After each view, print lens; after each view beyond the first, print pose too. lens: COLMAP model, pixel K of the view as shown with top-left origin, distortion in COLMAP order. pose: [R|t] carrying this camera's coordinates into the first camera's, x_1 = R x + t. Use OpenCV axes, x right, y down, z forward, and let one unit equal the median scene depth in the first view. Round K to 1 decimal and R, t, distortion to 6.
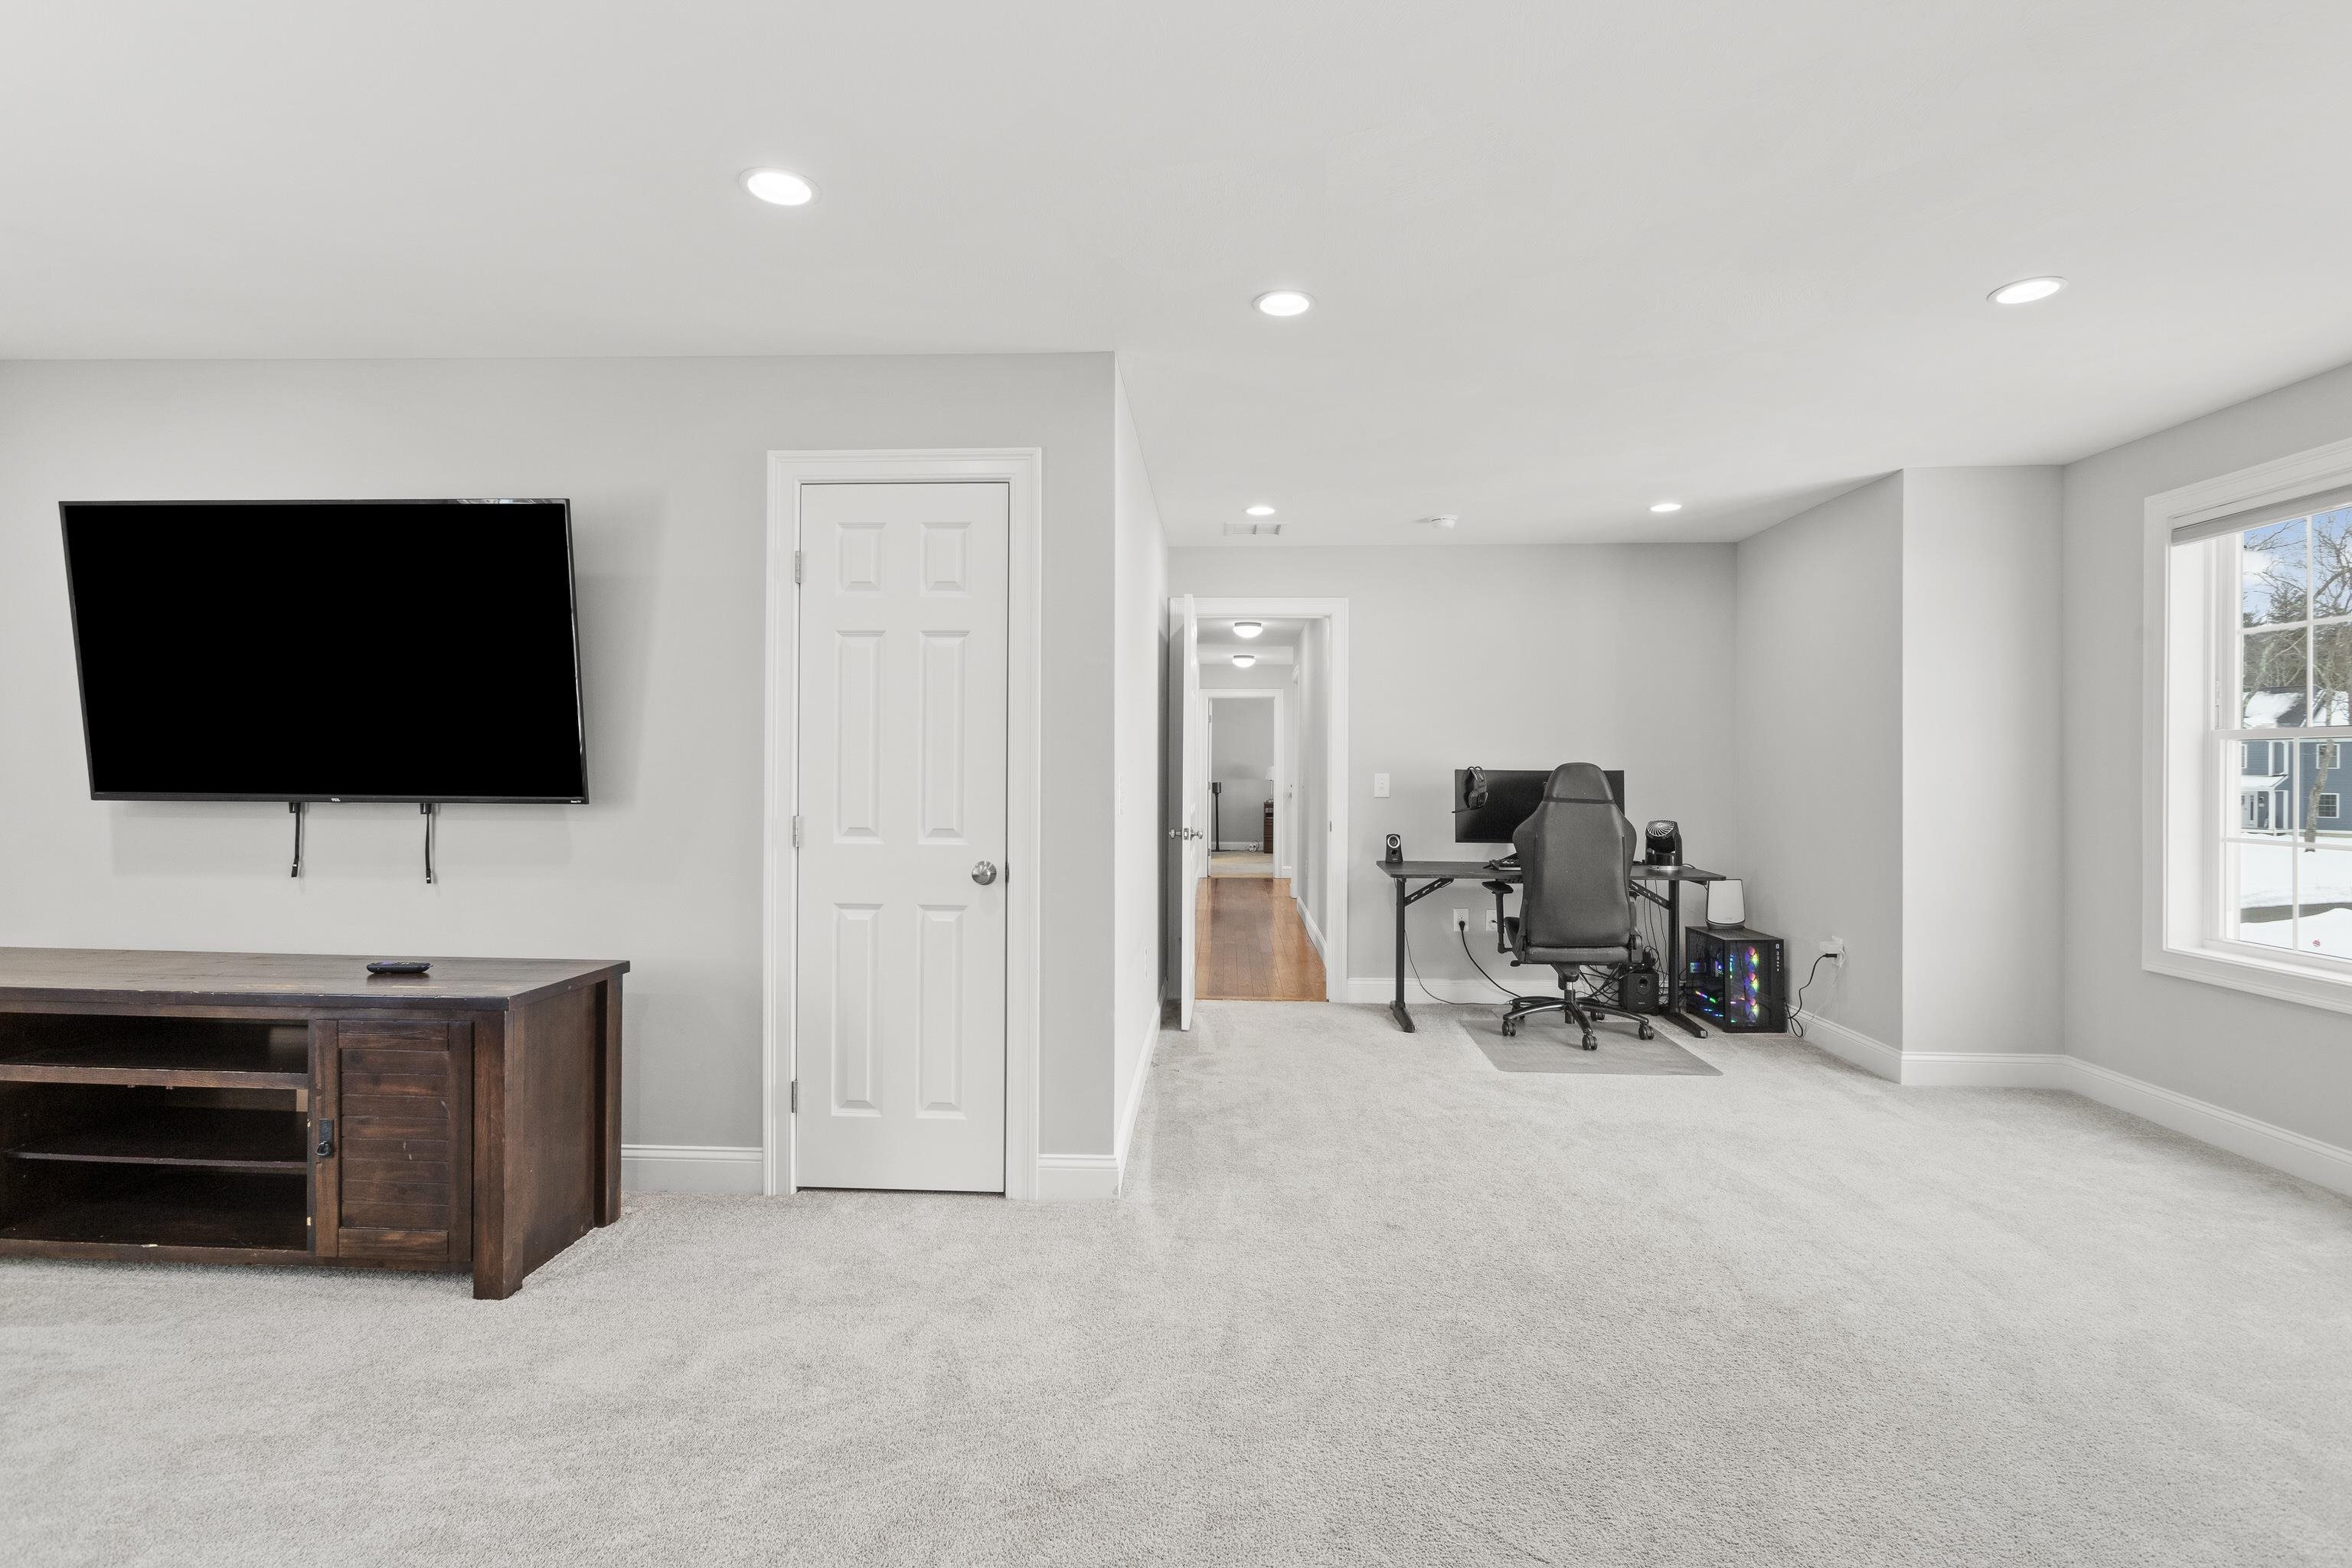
lens RADIAL K [[1107.4, 0, 1176.0], [0, 1107.4, 784.0], [0, 0, 1]] dist [-0.000110, -0.000118]
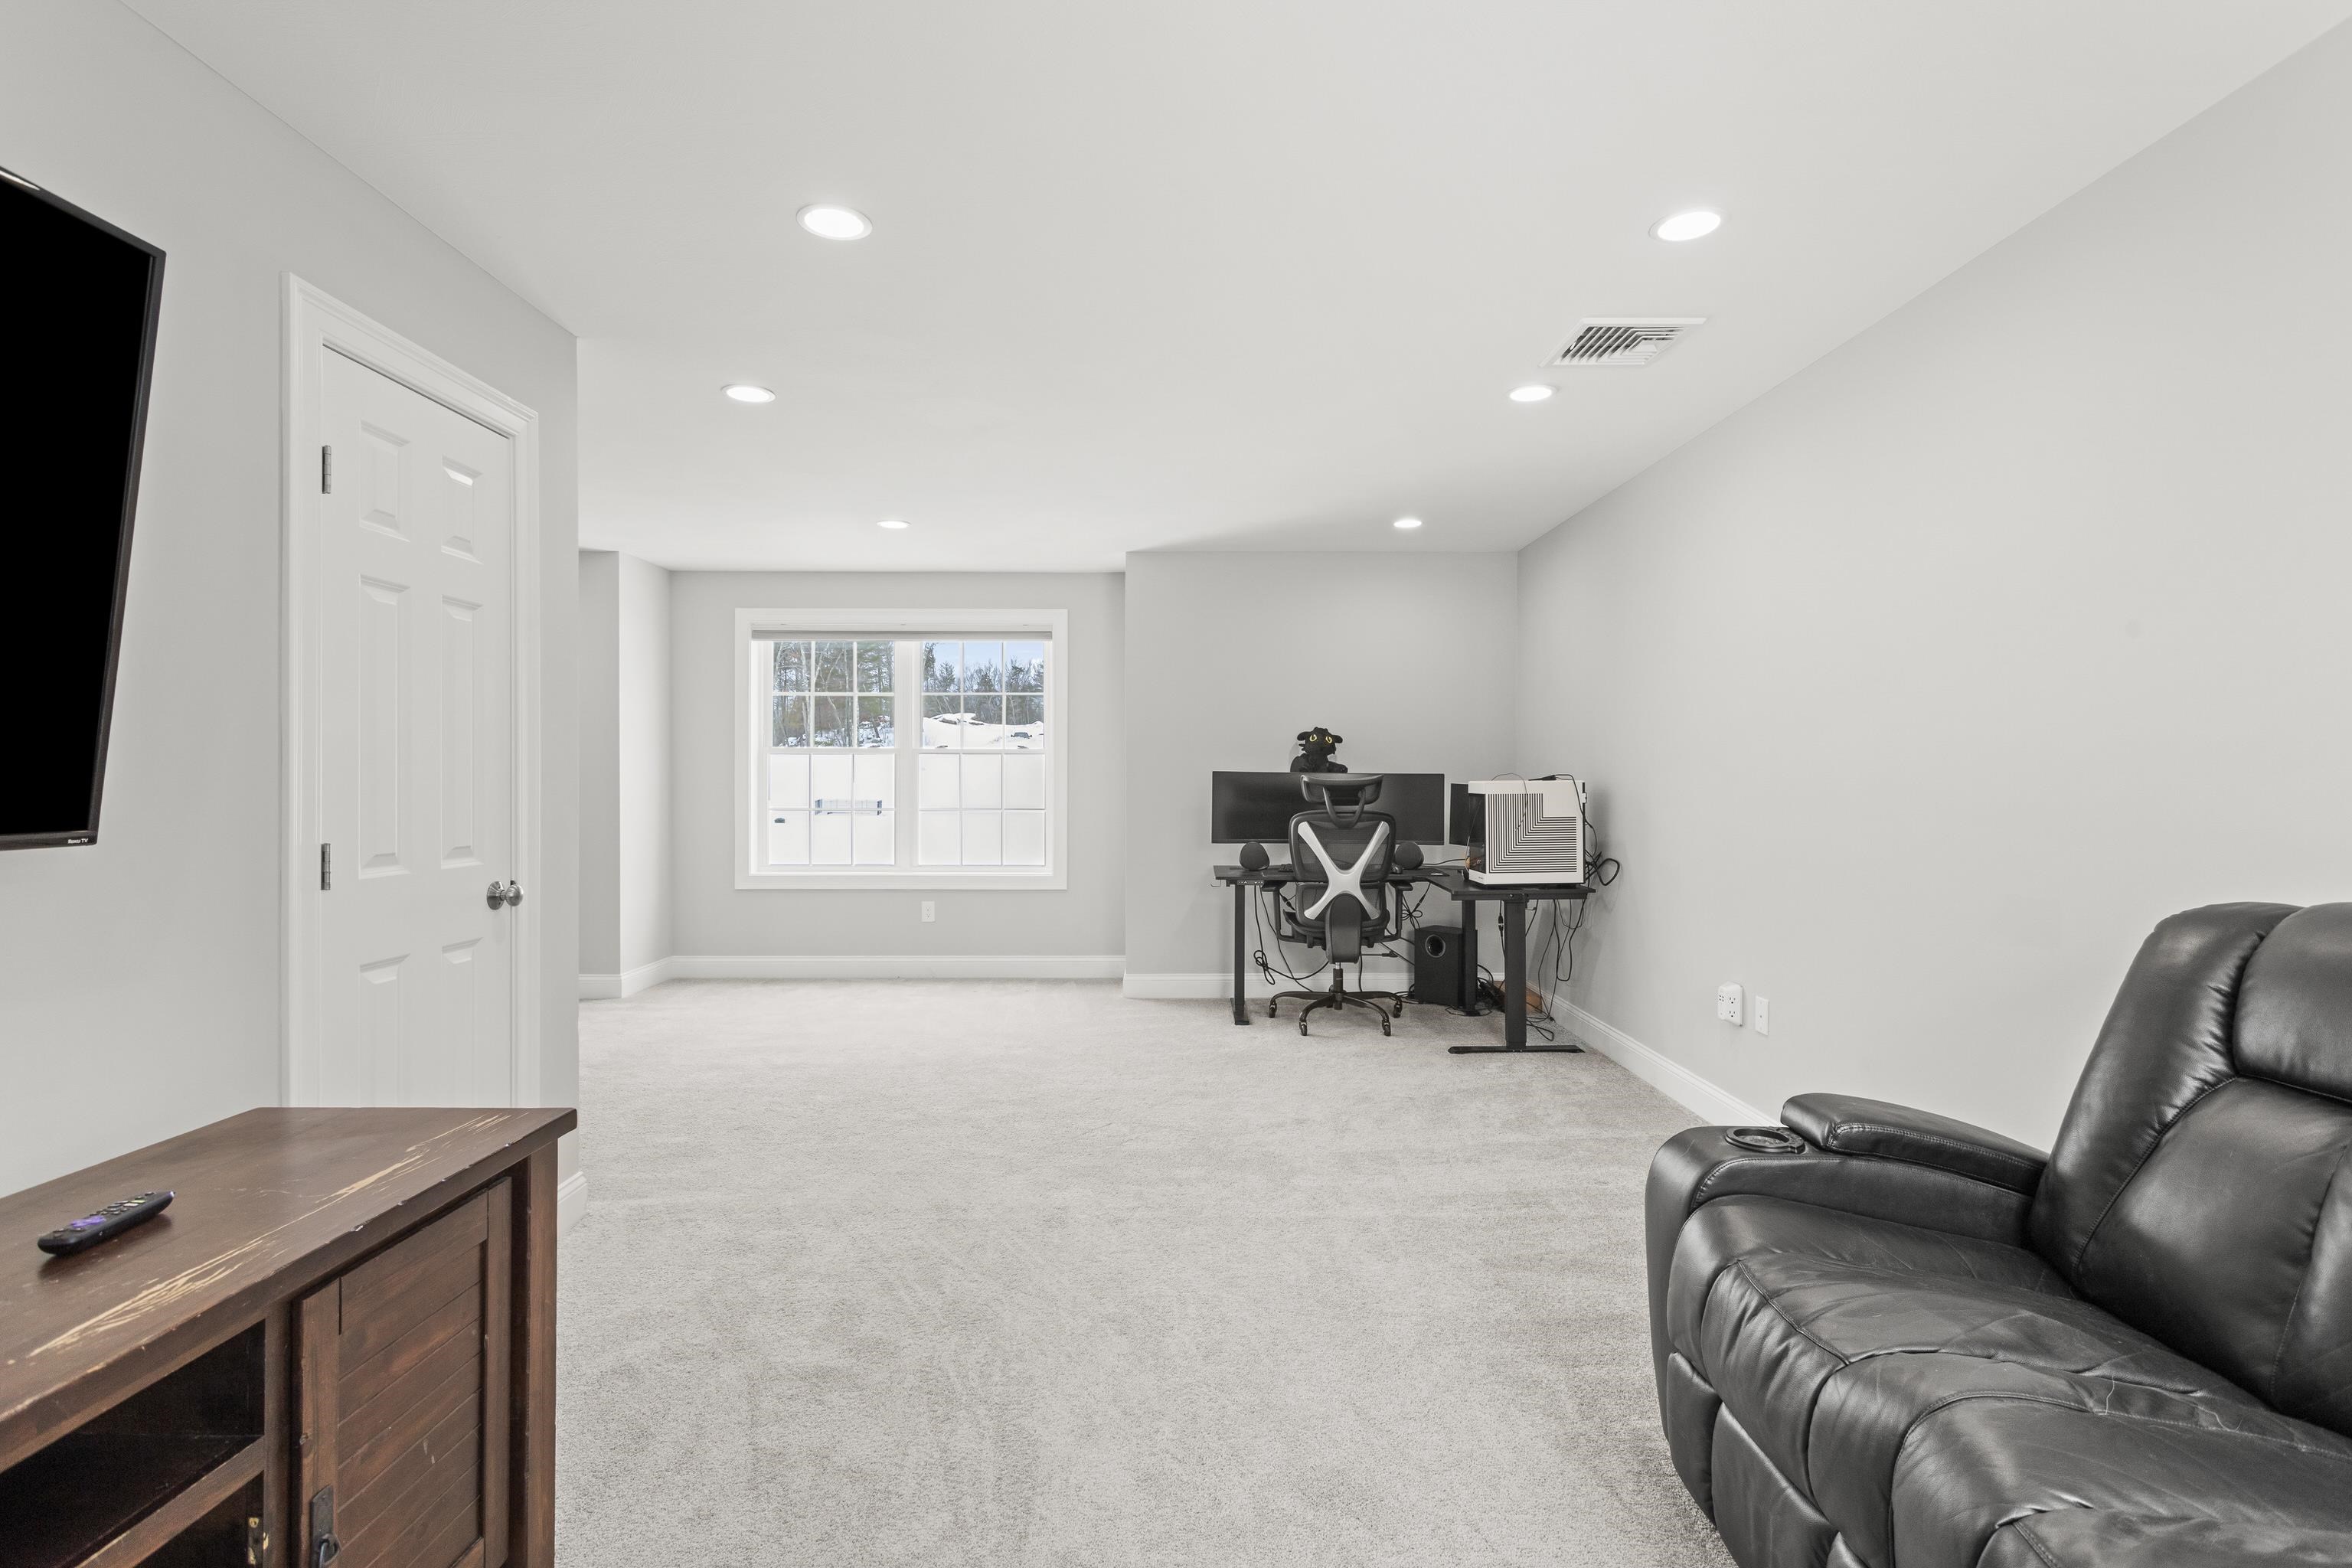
lens RADIAL K [[1107.4, 0, 1176.0], [0, 1107.4, 784.0], [0, 0, 1]] dist [-0.000110, -0.000118]
pose [[-0.051027, -0.011720, 0.998628, -1.035148], [0.002680, 0.999926, 0.011872, -0.013197], [-0.998694, 0.003283, -0.050992, 0.524058]]
